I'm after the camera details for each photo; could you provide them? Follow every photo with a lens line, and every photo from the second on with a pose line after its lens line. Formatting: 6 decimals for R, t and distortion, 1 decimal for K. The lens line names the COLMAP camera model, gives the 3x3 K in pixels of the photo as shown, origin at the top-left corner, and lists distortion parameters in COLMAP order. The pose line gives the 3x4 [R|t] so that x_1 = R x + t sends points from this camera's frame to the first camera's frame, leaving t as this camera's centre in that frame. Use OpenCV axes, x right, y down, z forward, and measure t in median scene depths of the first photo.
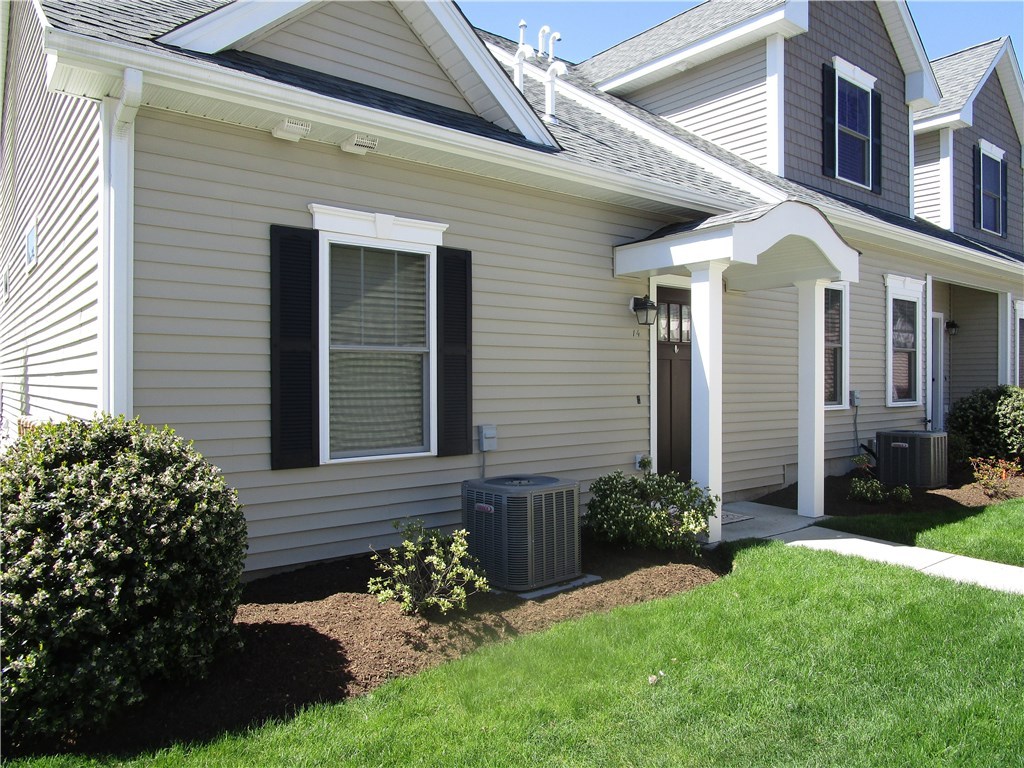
lens RADIAL K [[738.0, 0, 516.0], [0, 738.0, 382.8], [0, 0, 1]] dist [-0.017697, 0.003809]
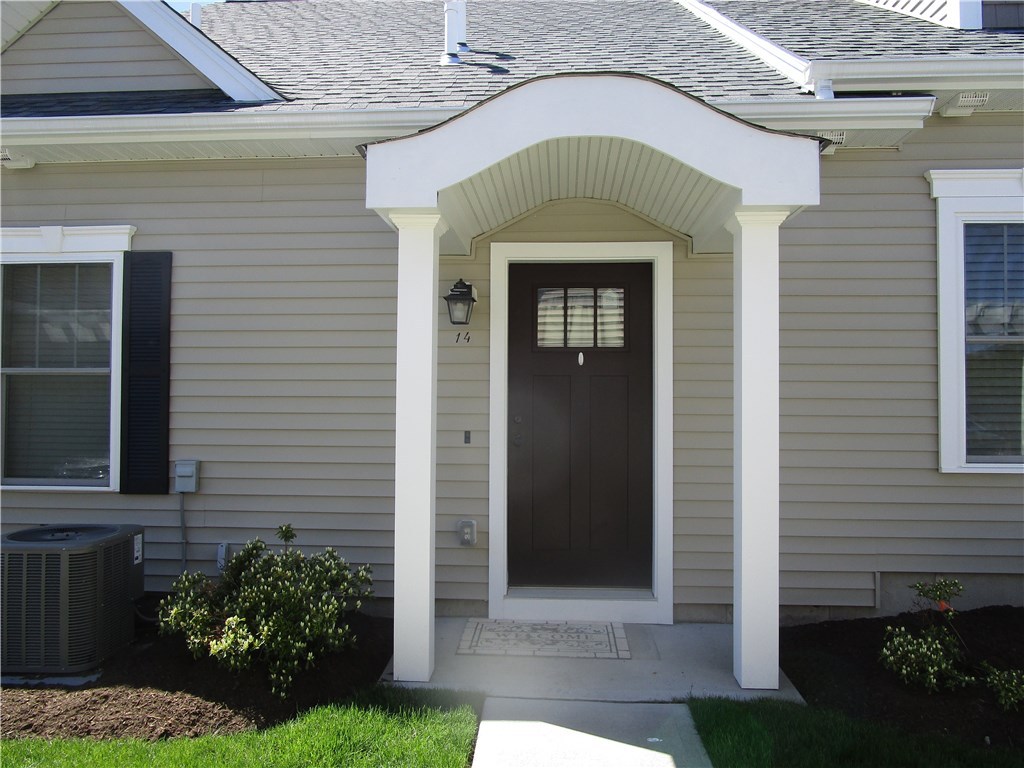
lens RADIAL K [[738.0, 0, 511.6], [0, 738.0, 386.1], [0, 0, 1]] dist [-0.017697, 0.003809]
pose [[0.728778, -0.007783, -0.684706, 0.821455], [-0.009346, 0.999729, -0.021311, -0.011930], [0.684687, 0.021930, 0.728508, 0.682066]]
